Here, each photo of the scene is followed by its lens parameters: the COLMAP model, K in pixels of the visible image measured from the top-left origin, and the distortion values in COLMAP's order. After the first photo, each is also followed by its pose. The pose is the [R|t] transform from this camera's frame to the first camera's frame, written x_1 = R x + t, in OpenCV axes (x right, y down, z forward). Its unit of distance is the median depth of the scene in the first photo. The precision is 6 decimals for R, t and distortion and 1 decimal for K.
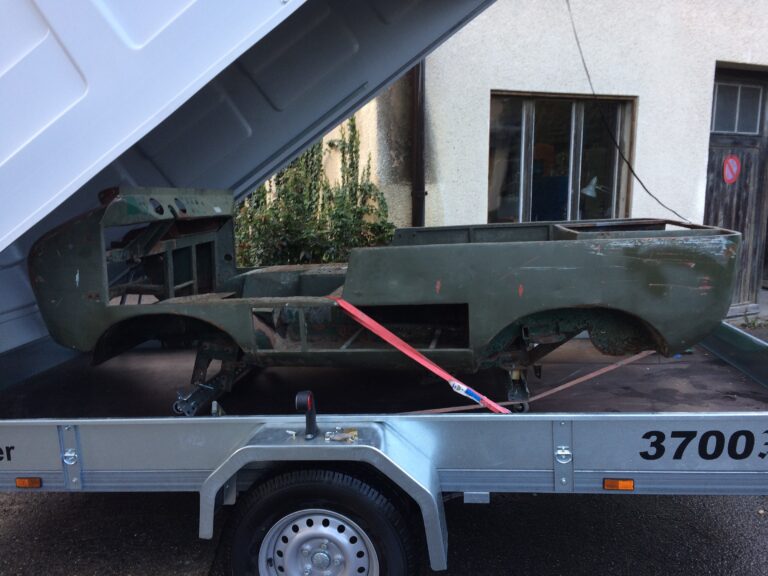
lens RADIAL K [[652.8, 0, 382.3], [0, 652.8, 287.8], [0, 0, 1]] dist [0.064210, -0.013863]
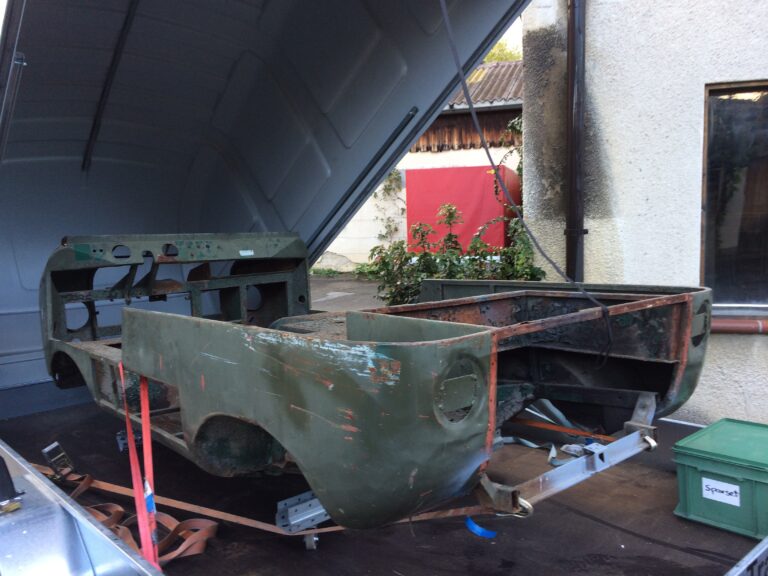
lens RADIAL K [[652.8, 0, 383.4], [0, 652.8, 285.8], [0, 0, 1]] dist [0.064210, -0.013863]
pose [[0.745423, 0.062592, -0.663646, 0.526294], [-0.085514, 0.996335, -0.002082, -0.075463], [0.661083, 0.058303, 0.748044, 0.342768]]
